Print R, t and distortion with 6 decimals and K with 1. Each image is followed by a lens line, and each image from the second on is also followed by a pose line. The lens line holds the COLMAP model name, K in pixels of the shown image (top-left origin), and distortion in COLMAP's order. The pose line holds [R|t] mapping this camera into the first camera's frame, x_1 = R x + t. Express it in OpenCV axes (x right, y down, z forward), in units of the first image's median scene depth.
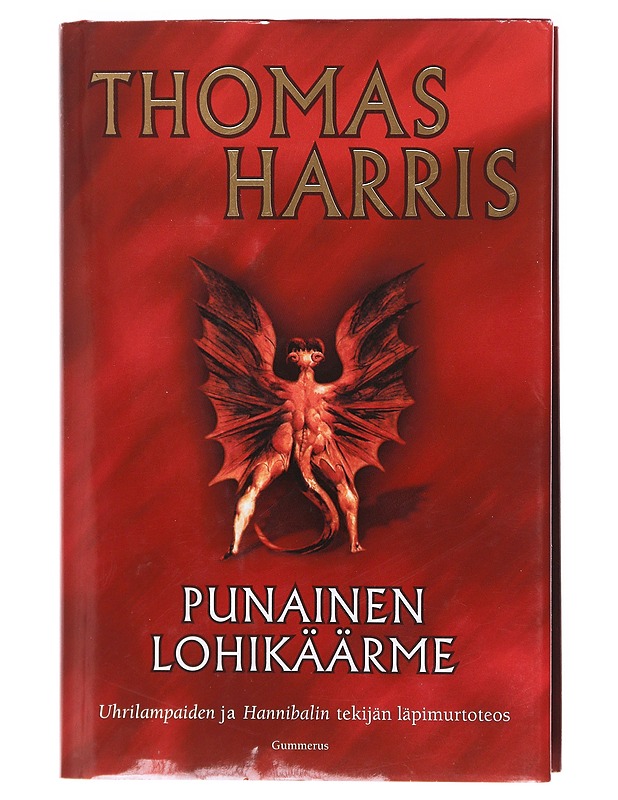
lens RADIAL K [[3906.1, 0, 309.1], [0, 3906.1, 400.2], [0, 0, 1]] dist [-0.377796, 0.000000]
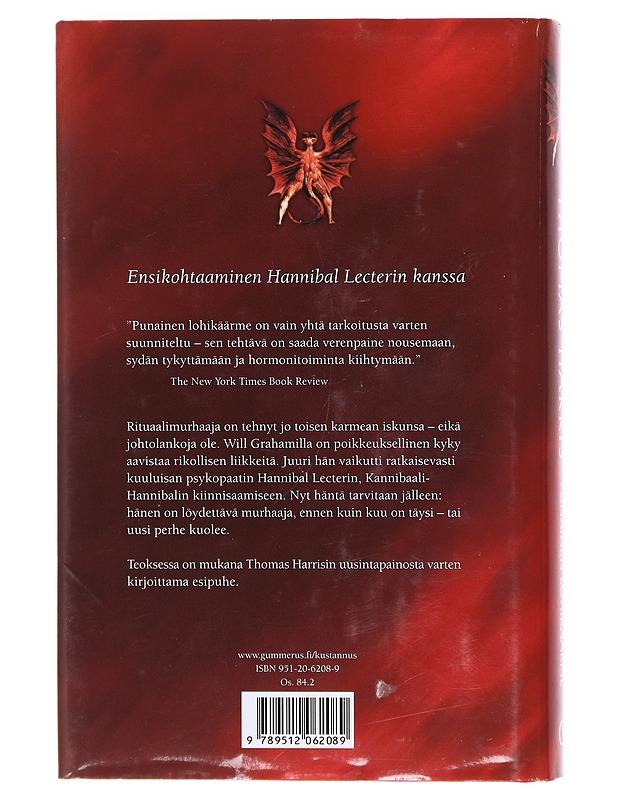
lens RADIAL K [[3906.1, 0, 309.0], [0, 3906.1, 399.8], [0, 0, 1]] dist [-0.377796, 0.000000]
pose [[0.999958, -0.006552, -0.006381, 0.012809], [0.007222, 0.993750, 0.111390, -0.117274], [0.005611, -0.111432, 0.993756, -1.344669]]
